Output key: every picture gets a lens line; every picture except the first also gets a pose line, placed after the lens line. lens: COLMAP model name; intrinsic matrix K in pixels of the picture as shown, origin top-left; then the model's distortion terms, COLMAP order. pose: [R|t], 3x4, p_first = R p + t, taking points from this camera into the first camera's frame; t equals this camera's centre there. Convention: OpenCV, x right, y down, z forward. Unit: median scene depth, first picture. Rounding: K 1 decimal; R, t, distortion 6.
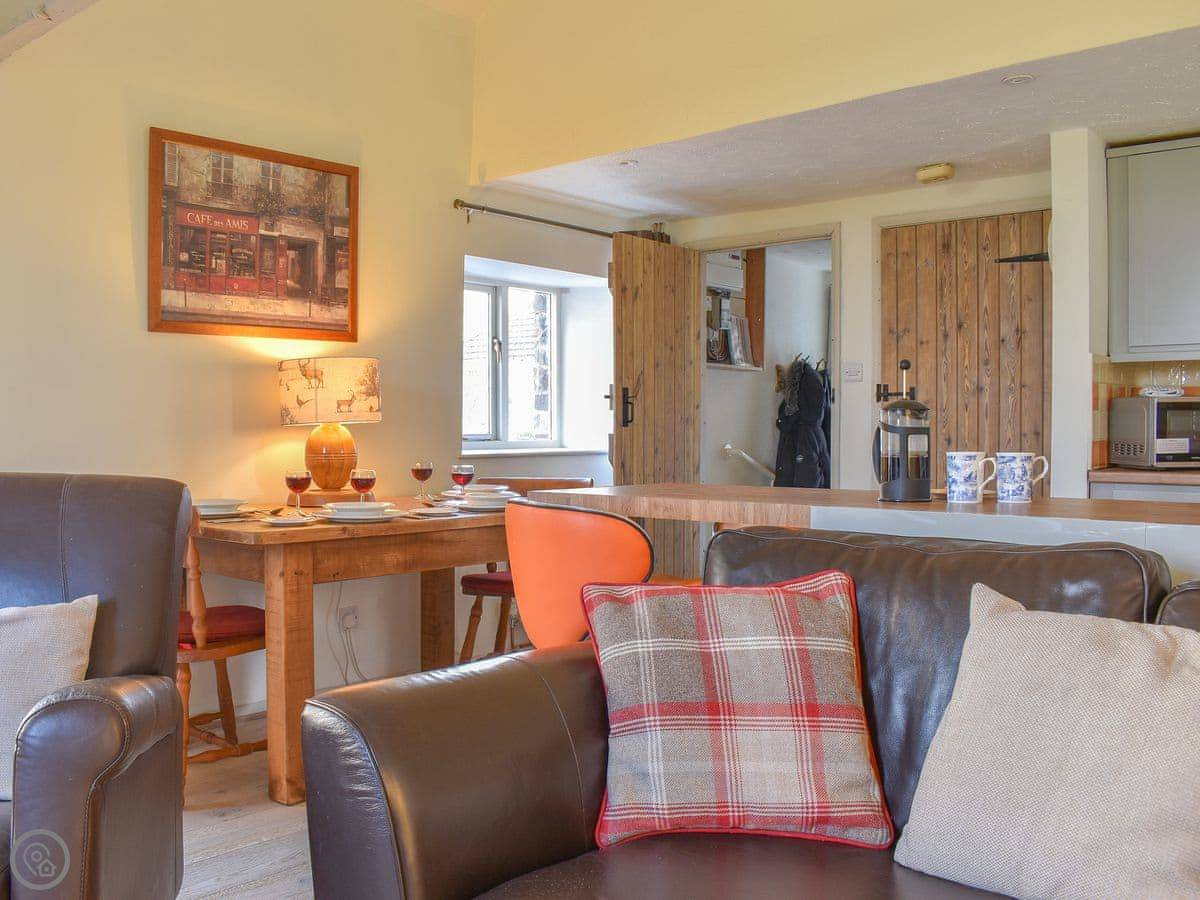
lens RADIAL K [[1071.3, 0, 537.5], [0, 1071.3, 452.4], [0, 0, 1]] dist [-0.090247, 0.006466]
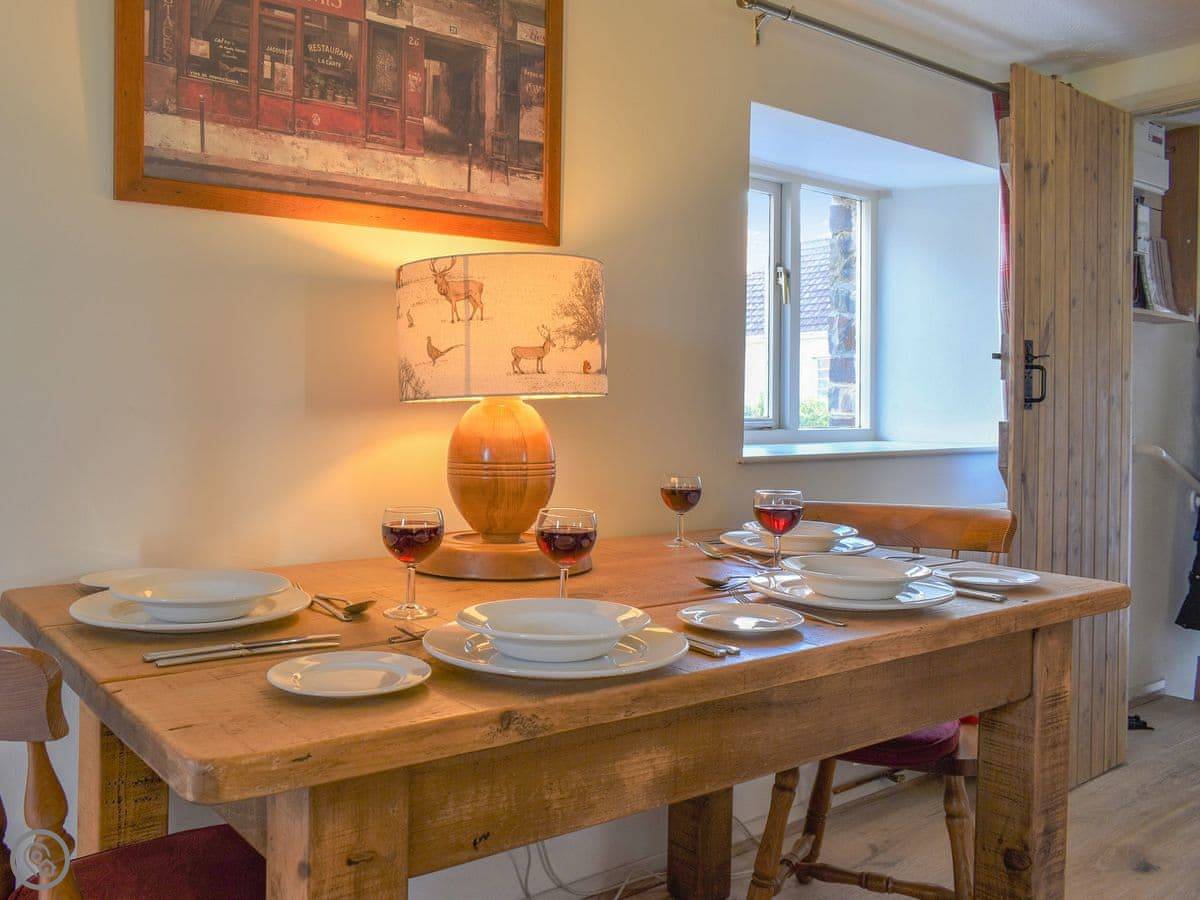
lens RADIAL K [[1071.3, 0, 537.5], [0, 1071.3, 452.4], [0, 0, 1]] dist [-0.090247, 0.006466]
pose [[0.981315, 0.015857, -0.191752, -0.082373], [-0.011885, 0.999691, 0.021848, -0.013001], [0.192039, -0.019161, 0.981200, 0.511780]]
